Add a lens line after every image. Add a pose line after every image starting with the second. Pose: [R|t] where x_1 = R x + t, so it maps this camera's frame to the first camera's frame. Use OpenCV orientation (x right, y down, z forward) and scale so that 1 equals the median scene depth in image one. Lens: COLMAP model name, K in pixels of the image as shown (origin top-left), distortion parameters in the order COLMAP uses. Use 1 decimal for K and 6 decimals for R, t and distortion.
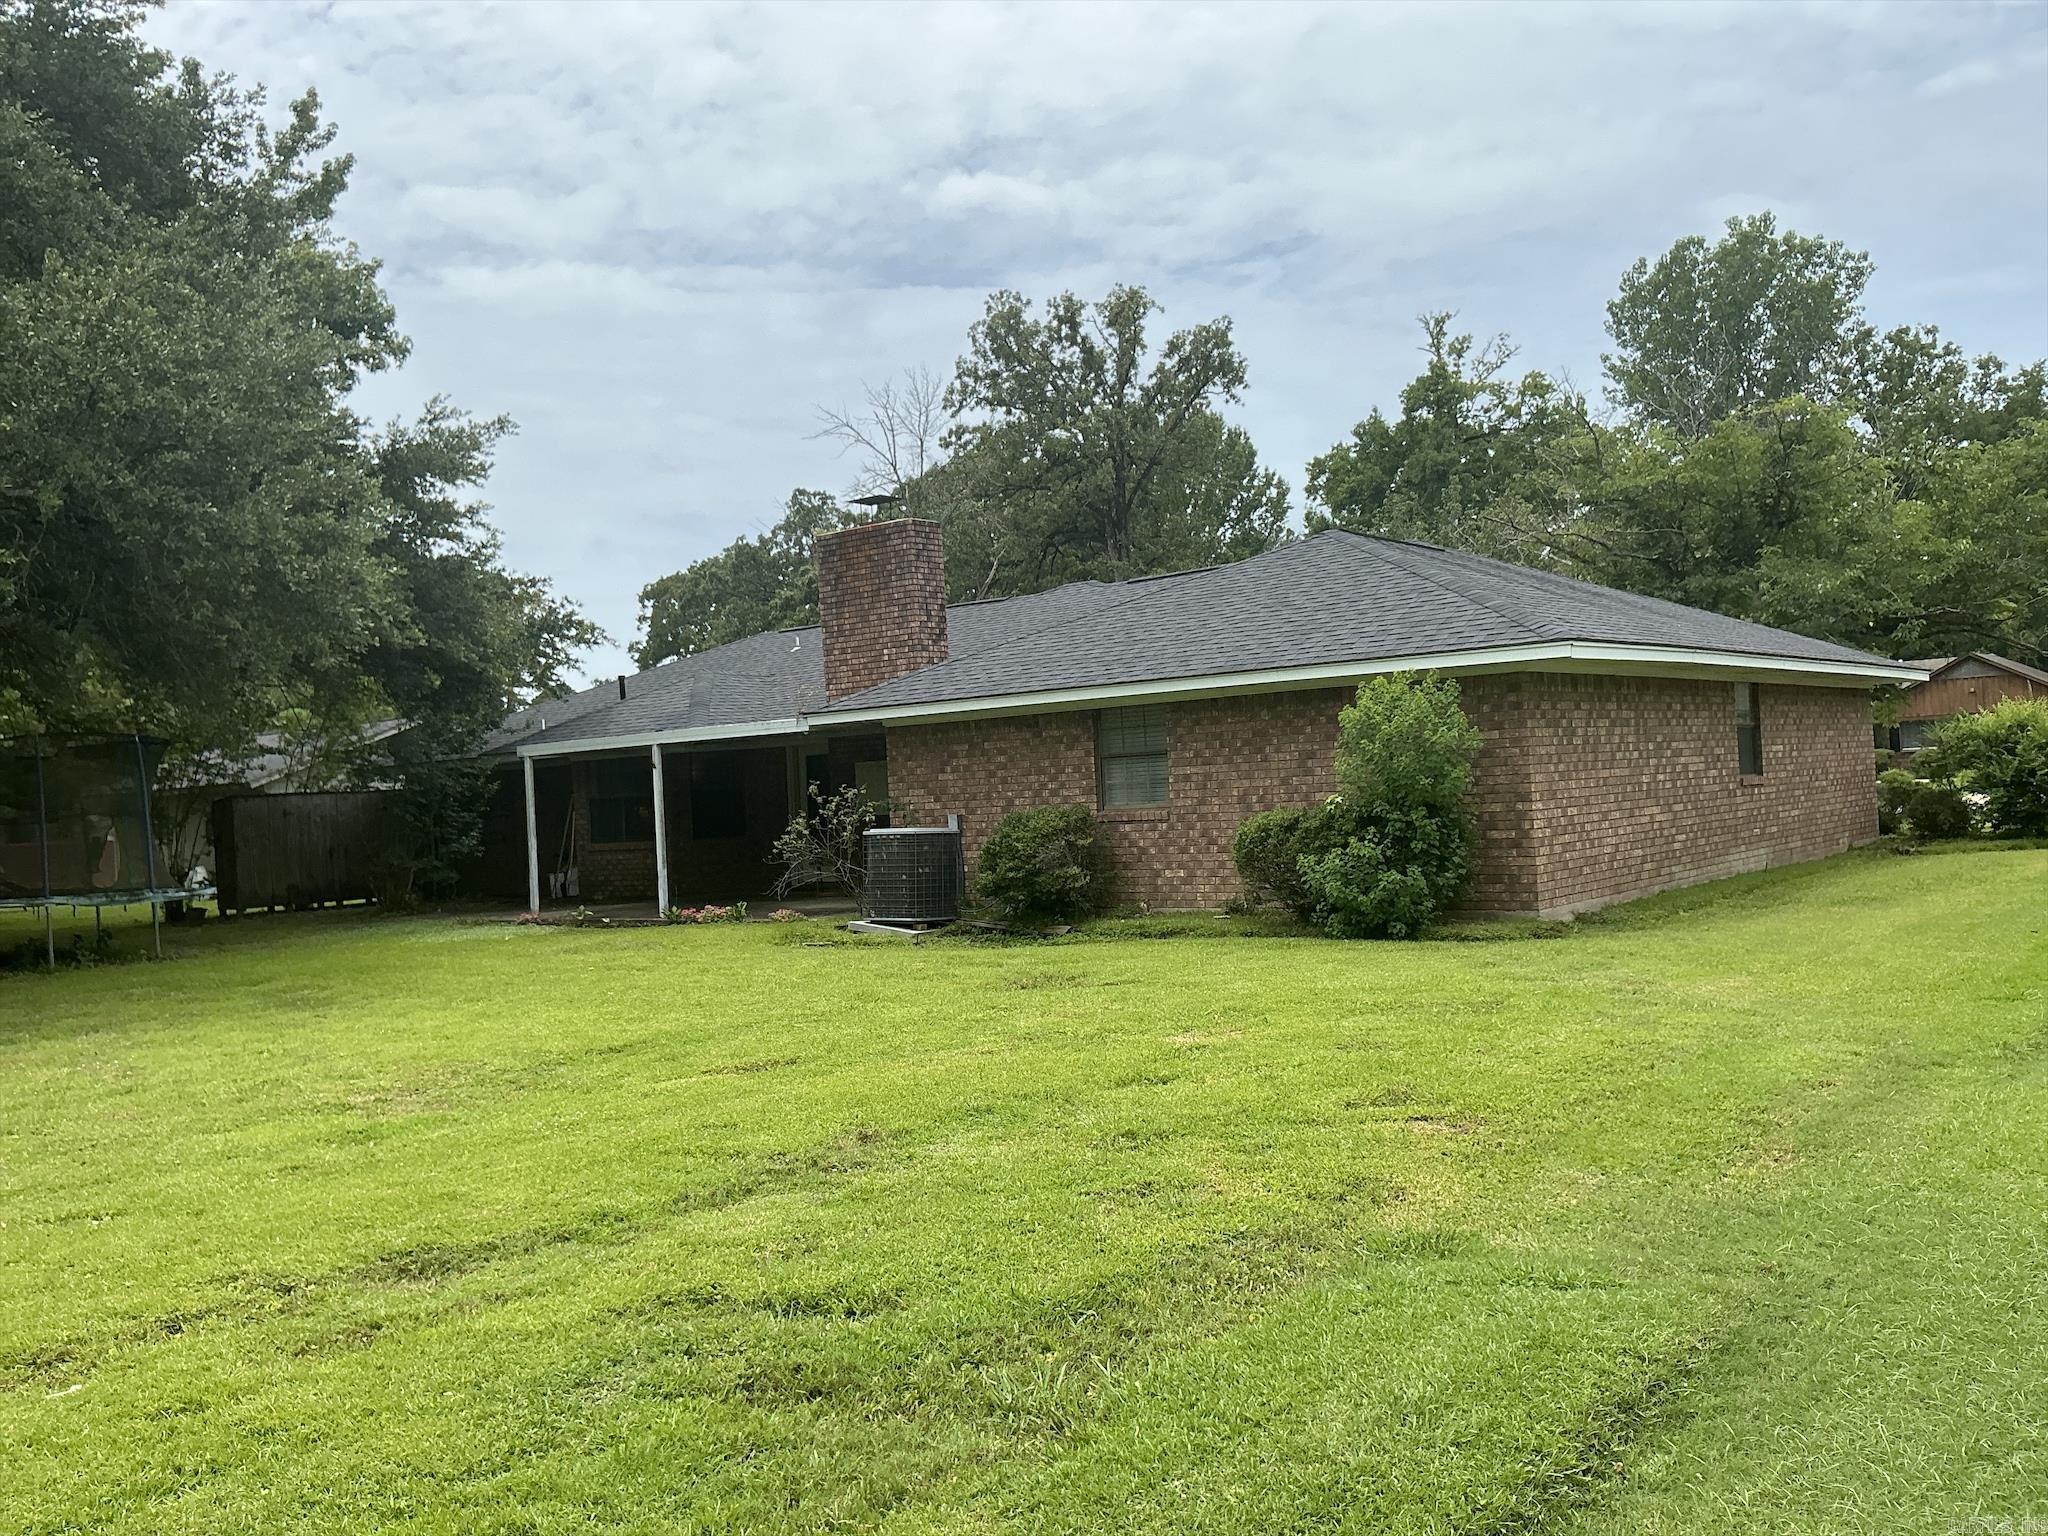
lens RADIAL K [[1703.3, 0, 1028.1], [0, 1703.3, 761.0], [0, 0, 1]] dist [0.171780, -0.377466]
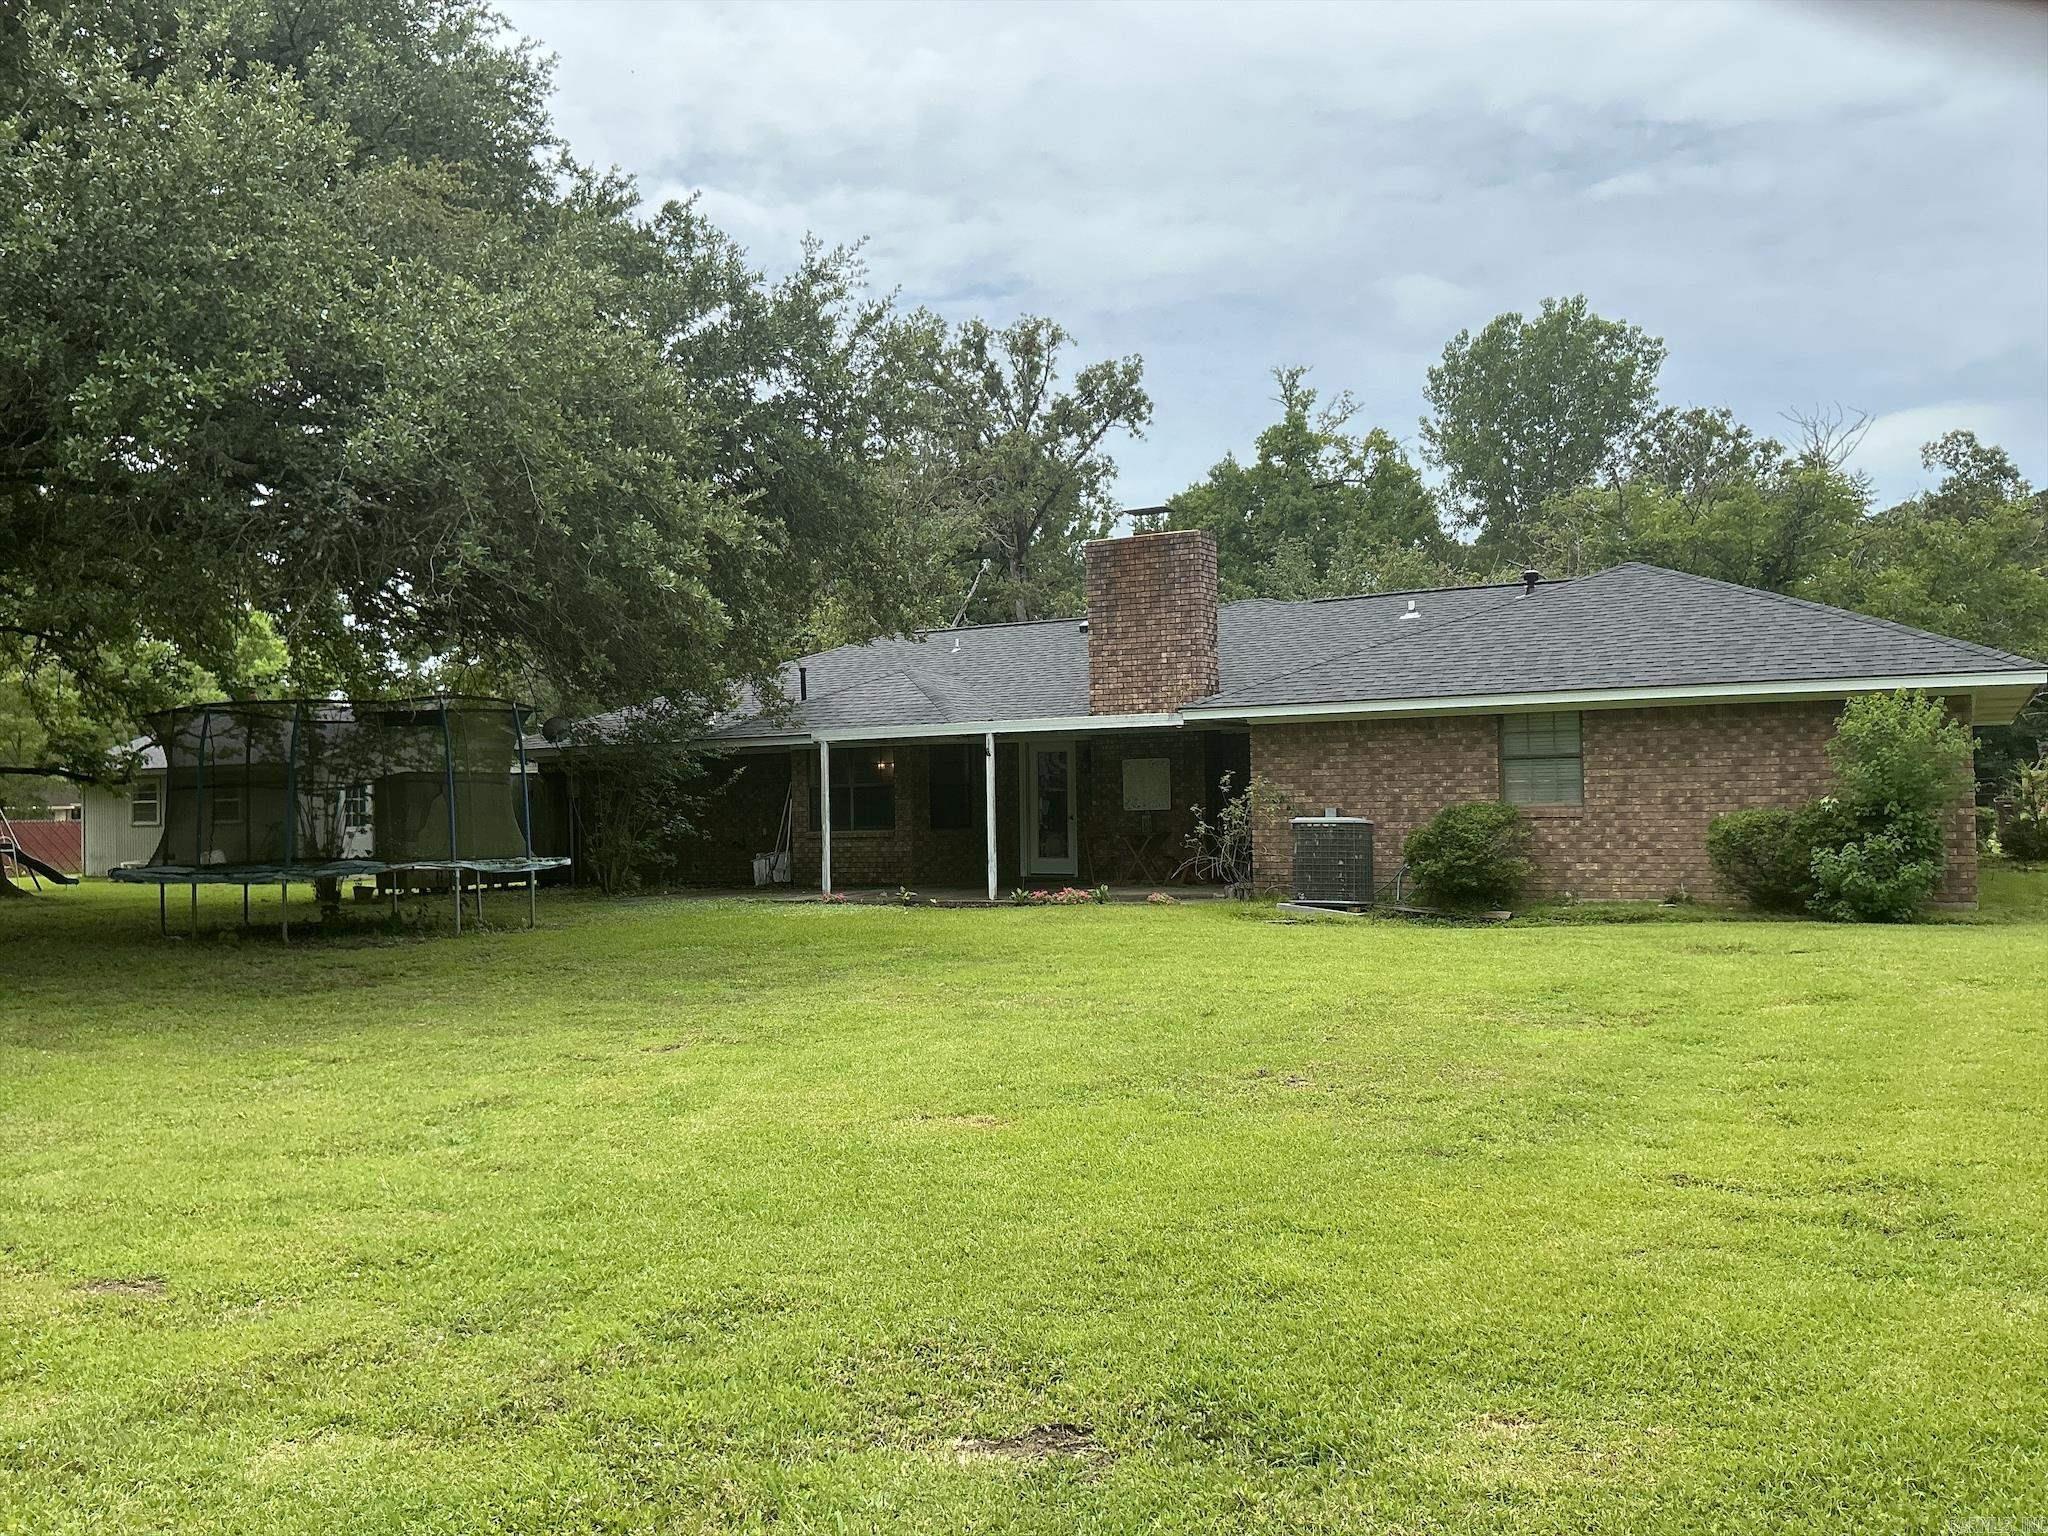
lens RADIAL K [[1703.3, 0, 1028.1], [0, 1703.3, 761.0], [0, 0, 1]] dist [0.171780, -0.377466]
pose [[0.984610, 0.037754, 0.170638, -0.297507], [-0.035246, 0.999222, -0.017704, 0.019747], [-0.171173, 0.011417, 0.985175, -0.019334]]
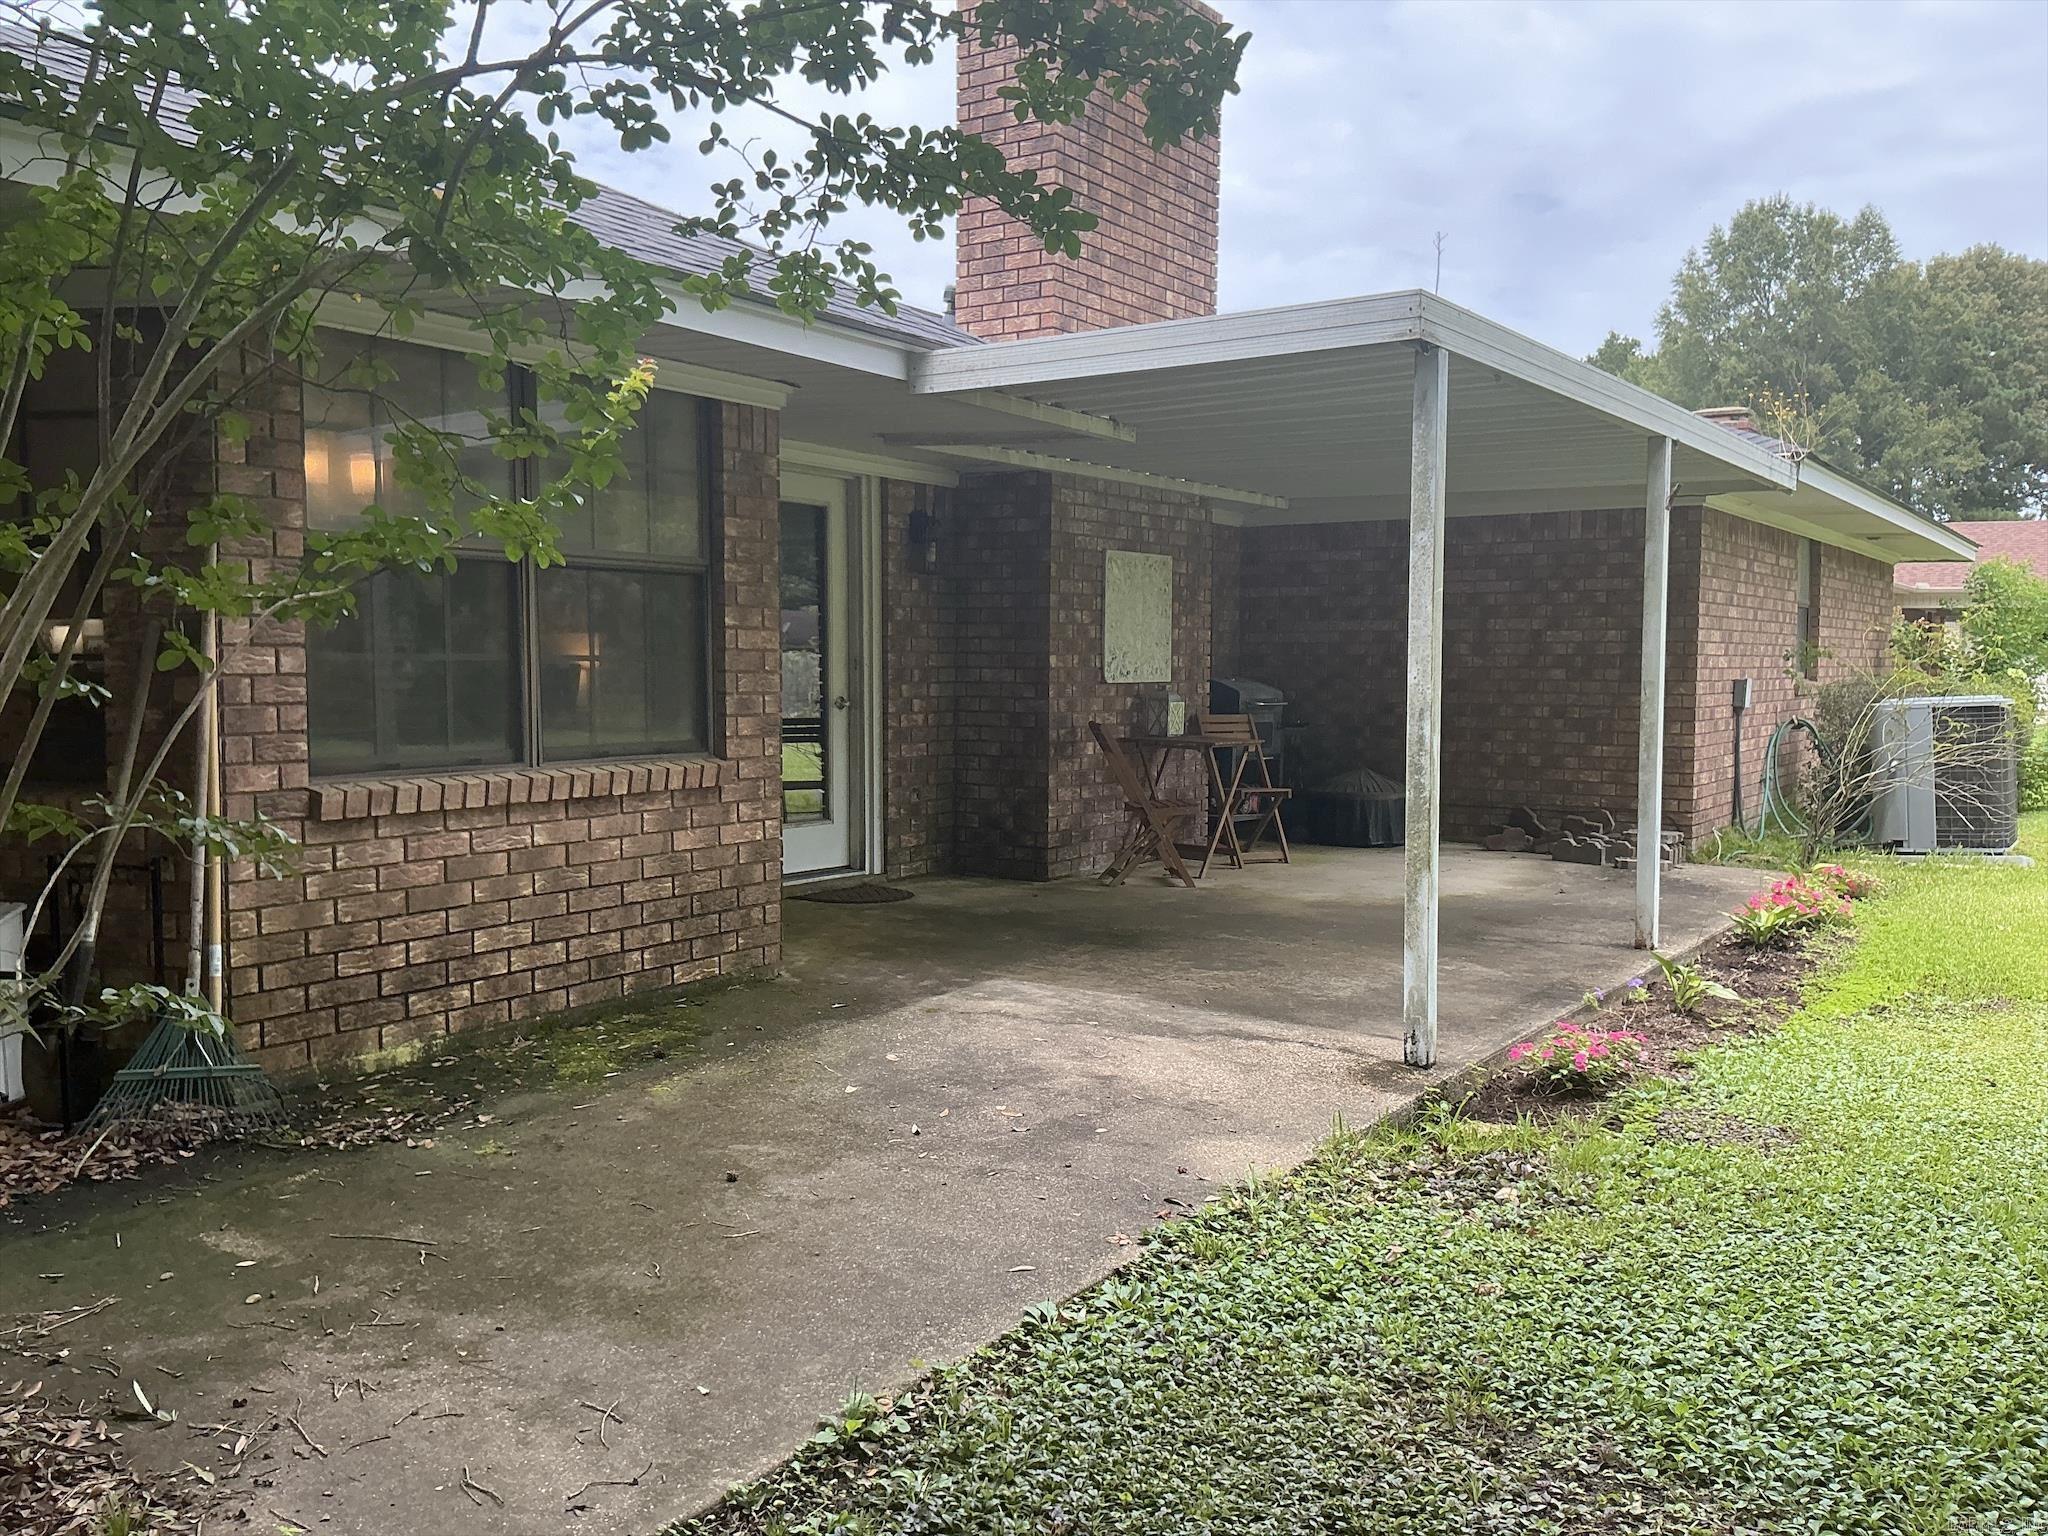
lens RADIAL K [[1703.3, 0, 1028.1], [0, 1703.3, 761.0], [0, 0, 1]] dist [0.171780, -0.377466]
pose [[-0.072284, -0.005220, 0.997370, -0.440585], [-0.015249, 0.999875, 0.004128, 0.043368], [-0.997267, -0.014911, -0.072355, 0.923253]]
